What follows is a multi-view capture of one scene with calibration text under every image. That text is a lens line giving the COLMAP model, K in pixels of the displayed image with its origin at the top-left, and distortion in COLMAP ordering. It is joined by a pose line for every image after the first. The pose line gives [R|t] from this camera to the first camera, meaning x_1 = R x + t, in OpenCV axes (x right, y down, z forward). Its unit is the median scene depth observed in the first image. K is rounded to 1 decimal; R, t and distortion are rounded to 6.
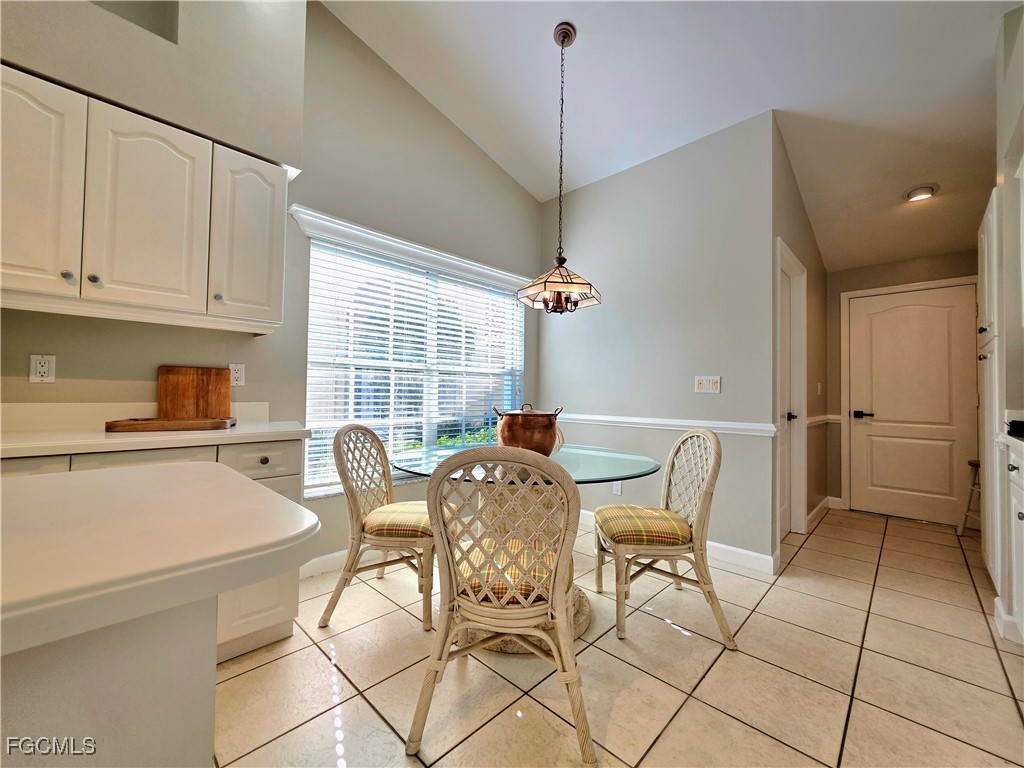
lens RADIAL K [[413.5, 0, 512.0], [0, 413.5, 384.0], [0, 0, 1]] dist [0.000084, -0.000208]
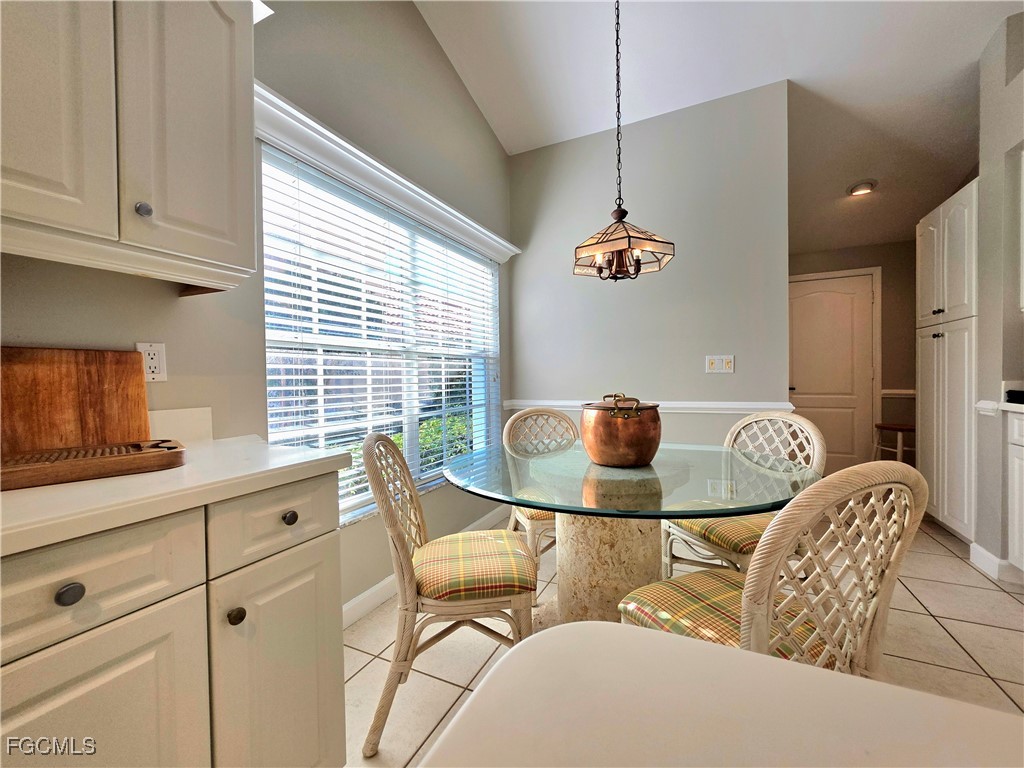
lens RADIAL K [[411.3, 0, 516.9], [0, 411.3, 385.4], [0, 0, 1]] dist [-0.003958, -0.000207]
pose [[0.951979, -0.034798, 0.304178, -0.329618], [0.020903, 0.998589, 0.048821, -0.007069], [-0.305447, -0.040118, 0.951363, 0.281193]]
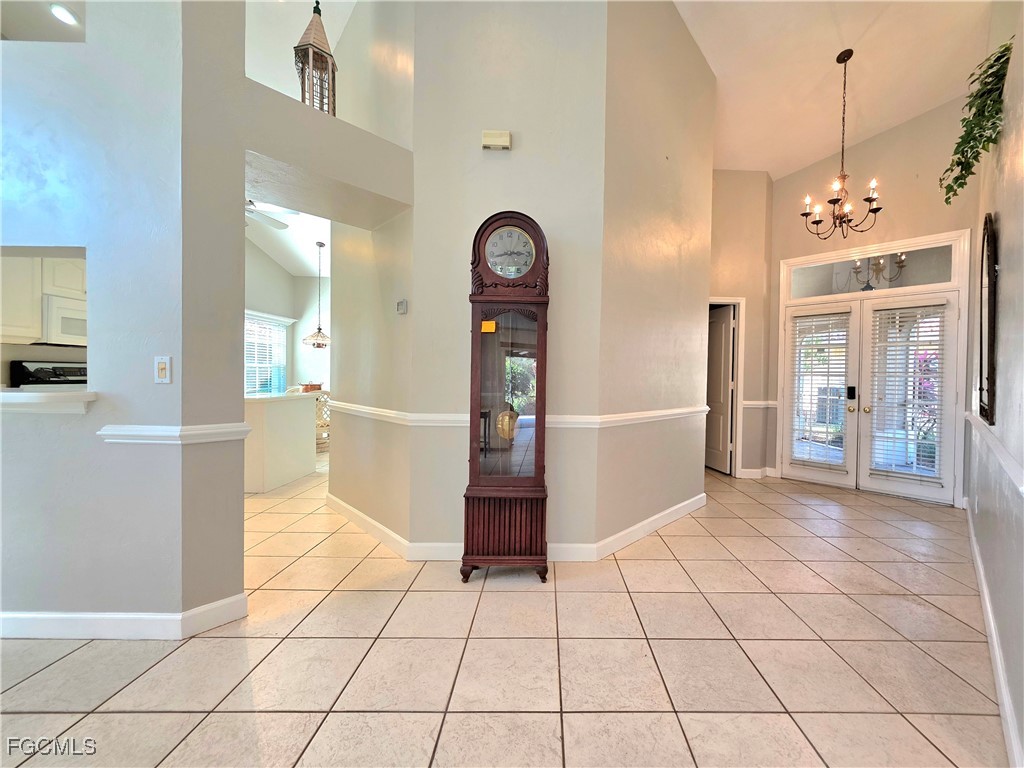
lens RADIAL K [[411.3, 0, 516.9], [0, 411.3, 385.4], [0, 0, 1]] dist [-0.003958, -0.000207]
pose [[0.699879, -0.033567, 0.713472, -1.129888], [0.006167, 0.999142, 0.040957, -0.016639], [-0.714235, -0.024266, 0.699485, -2.326634]]
